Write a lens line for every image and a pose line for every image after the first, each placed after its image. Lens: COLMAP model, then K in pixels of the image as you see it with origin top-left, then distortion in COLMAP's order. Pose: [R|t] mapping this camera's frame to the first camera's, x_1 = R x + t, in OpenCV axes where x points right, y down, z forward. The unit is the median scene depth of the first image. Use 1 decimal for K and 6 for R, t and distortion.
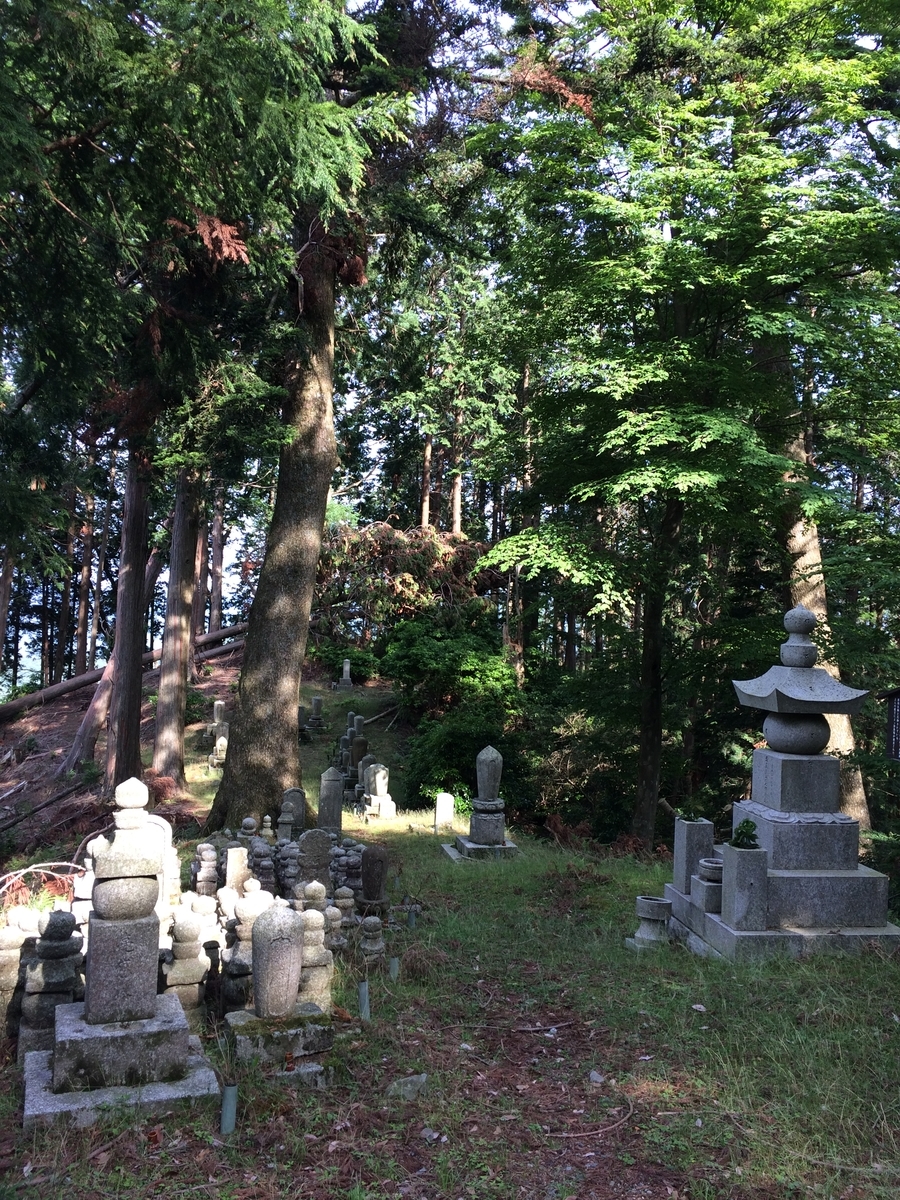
lens RADIAL K [[1010.2, 0, 448.5], [0, 1010.2, 599.6], [0, 0, 1]] dist [0.020235, 0.002581]
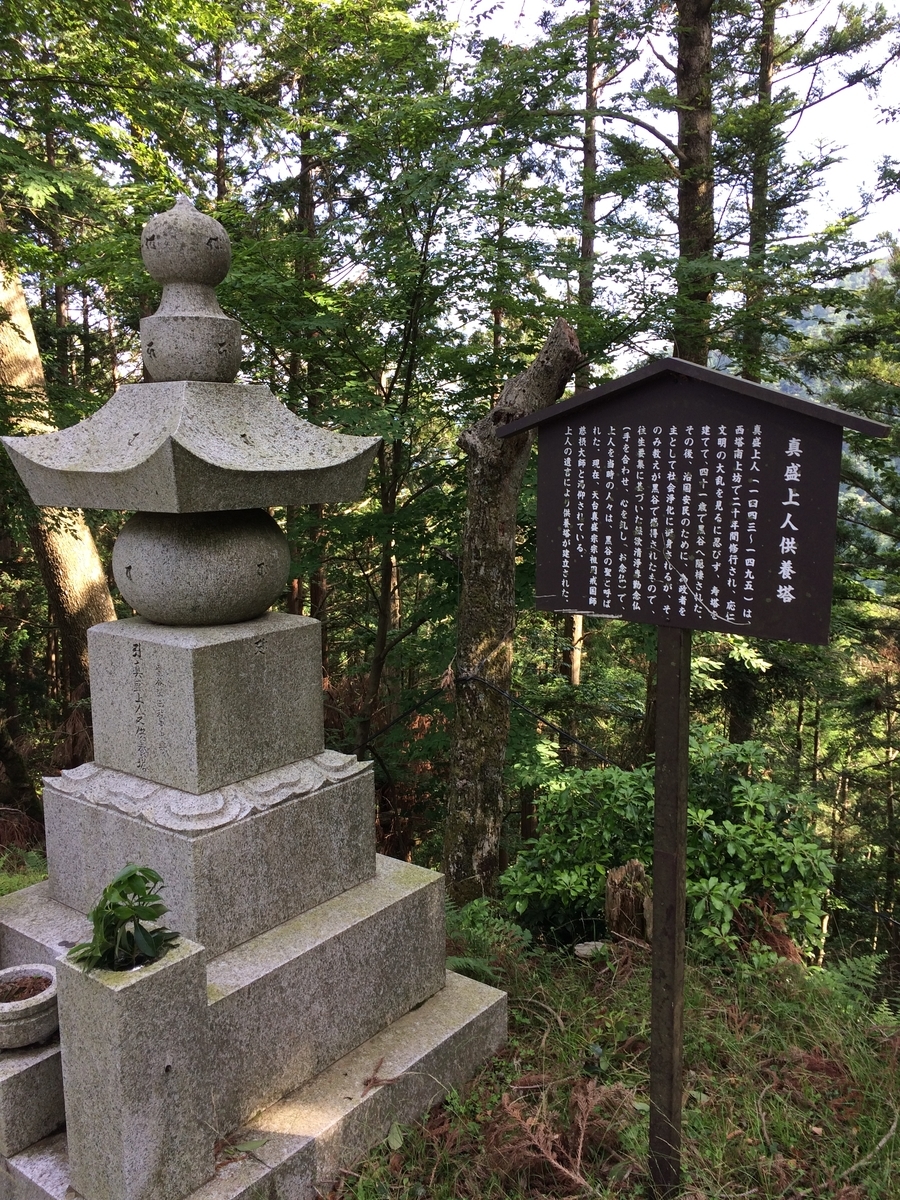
lens RADIAL K [[1010.2, 0, 447.4], [0, 1010.2, 599.7], [0, 0, 1]] dist [0.020235, 0.002581]
pose [[0.717571, -0.140867, 0.682091, 0.160841], [0.024080, 0.983765, 0.177837, 0.083241], [-0.696069, -0.111186, 0.709314, 0.701430]]
